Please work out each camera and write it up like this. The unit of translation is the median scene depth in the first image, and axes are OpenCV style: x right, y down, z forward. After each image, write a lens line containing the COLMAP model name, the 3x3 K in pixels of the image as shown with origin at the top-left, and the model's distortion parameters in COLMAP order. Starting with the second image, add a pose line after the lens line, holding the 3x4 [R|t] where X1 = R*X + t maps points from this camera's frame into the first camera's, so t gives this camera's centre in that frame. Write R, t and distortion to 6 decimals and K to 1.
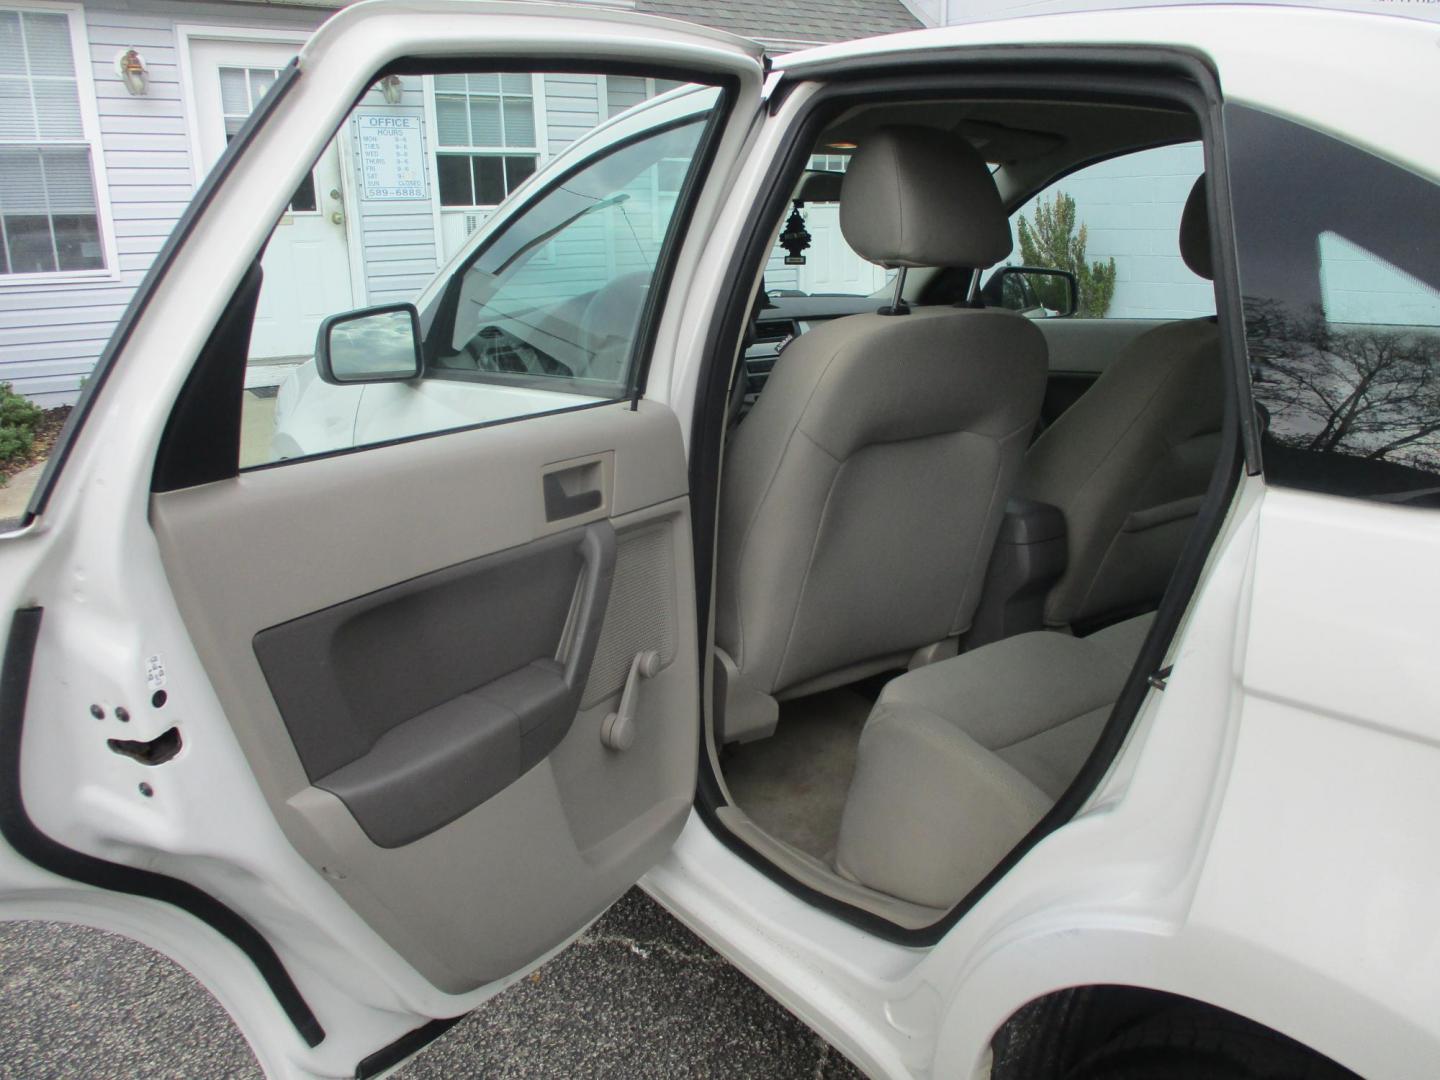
lens RADIAL K [[1204.3, 0, 712.7], [0, 1204.3, 538.7], [0, 0, 1]] dist [-0.013612, -0.009580]
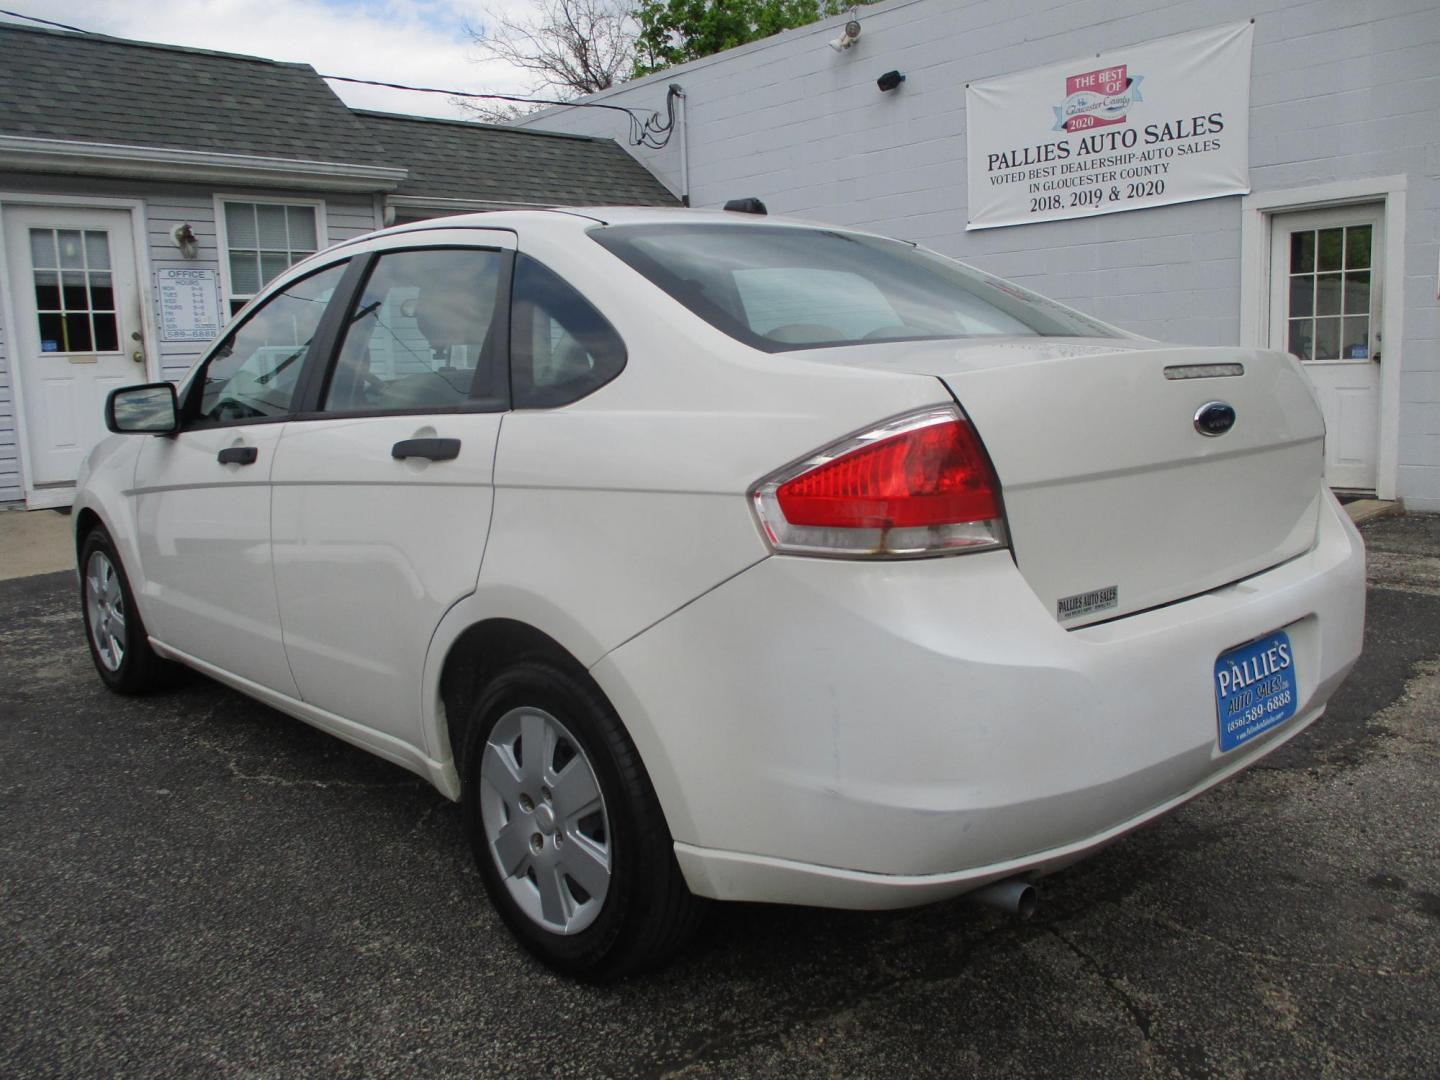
lens RADIAL K [[1202.6, 0, 716.8], [0, 1202.6, 538.2], [0, 0, 1]] dist [-0.032112, 0.003931]
pose [[0.989062, -0.034948, 0.143297, 0.059405], [0.051573, 0.992142, -0.113991, 0.058839], [-0.138188, 0.120134, 0.983093, -0.158339]]
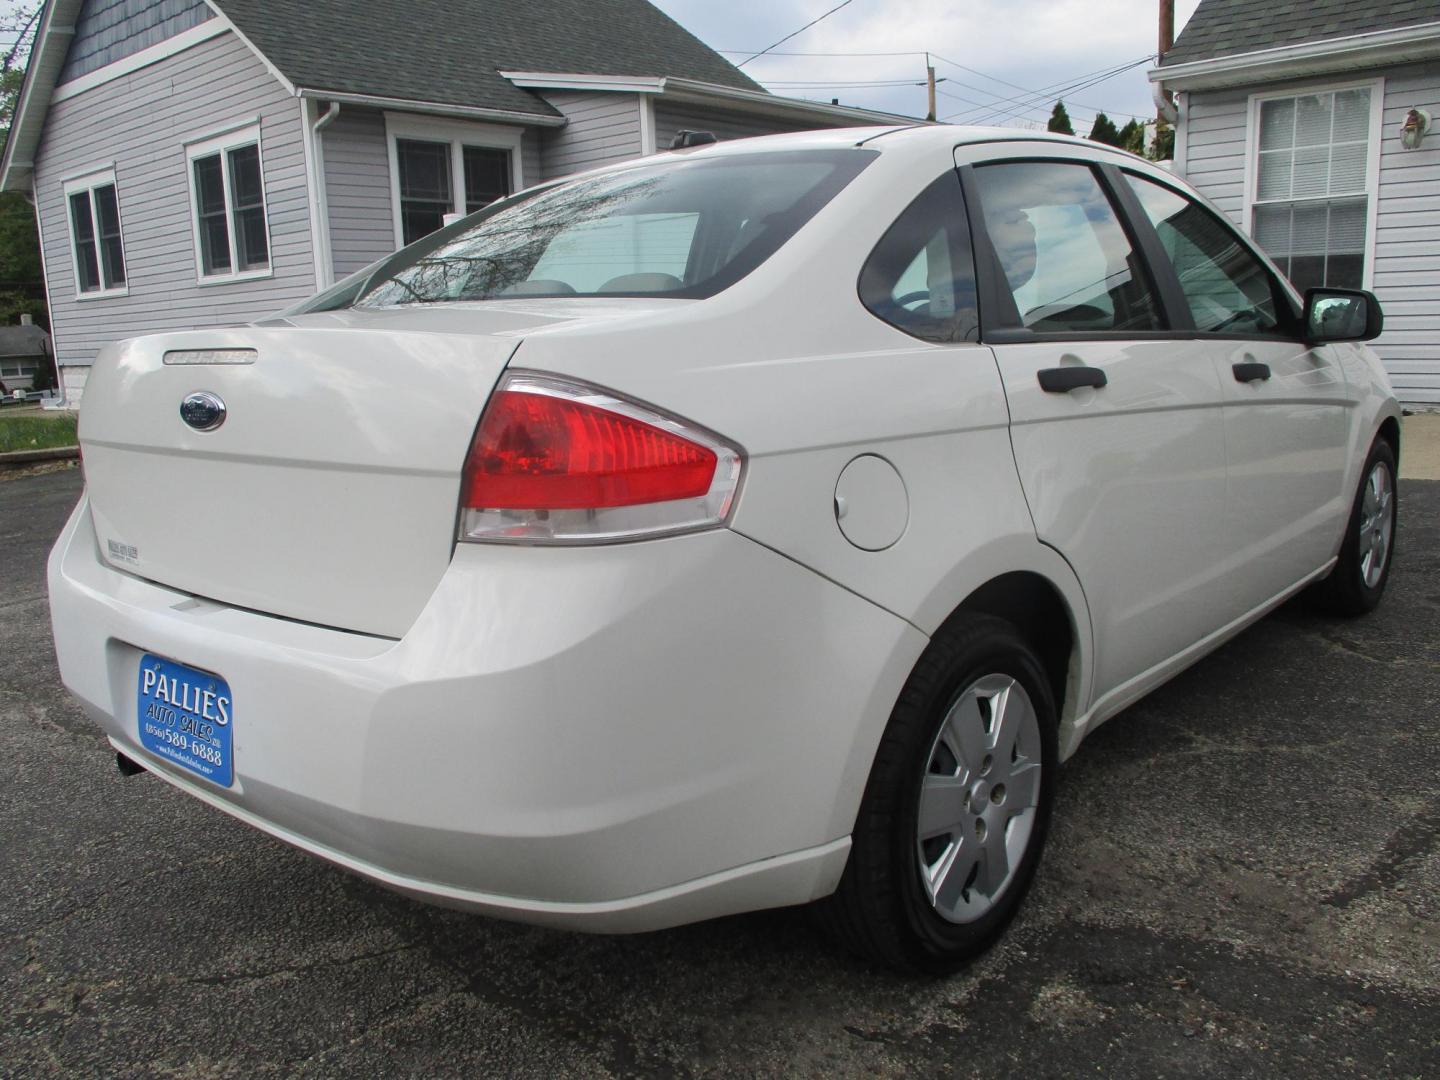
lens RADIAL K [[1202.6, 0, 716.8], [0, 1202.6, 538.2], [0, 0, 1]] dist [-0.032112, 0.003931]
pose [[0.247111, 0.185528, -0.951060, 0.462545], [-0.213868, 0.967737, 0.133212, -0.021192], [0.945091, 0.170483, 0.278817, 0.119666]]
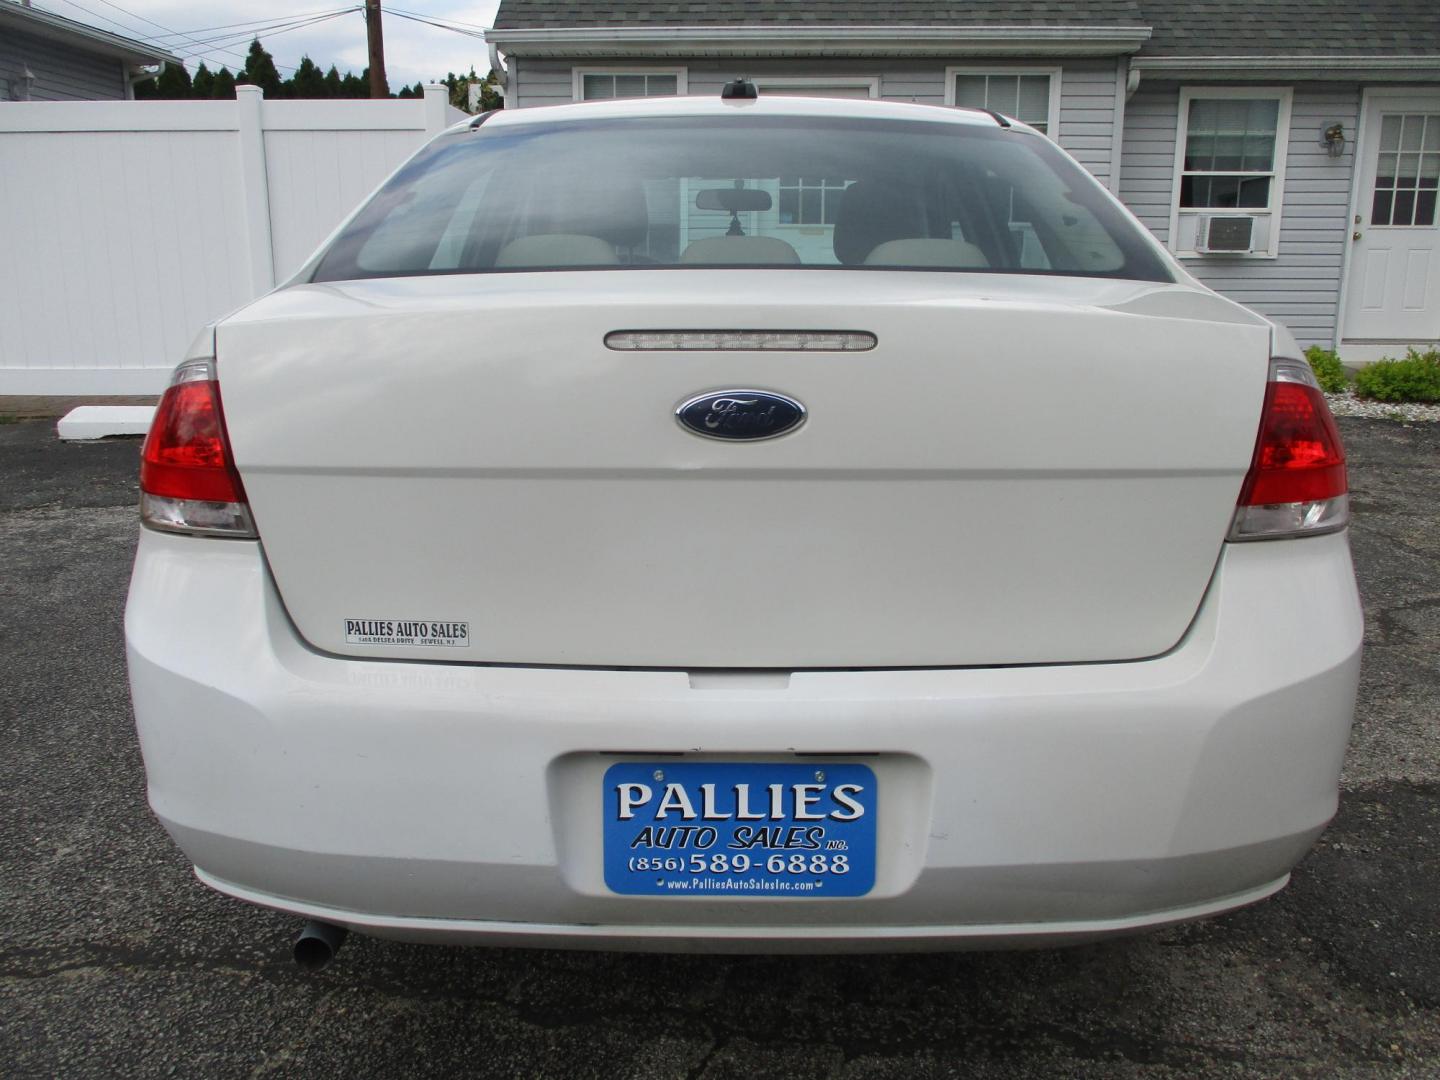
lens RADIAL K [[1202.6, 0, 716.8], [0, 1202.6, 538.2], [0, 0, 1]] dist [-0.032112, 0.003931]
pose [[0.815091, 0.155151, -0.558171, 0.305773], [-0.163125, 0.985954, 0.035849, 0.019551], [0.555893, 0.061831, 0.828951, -0.060249]]
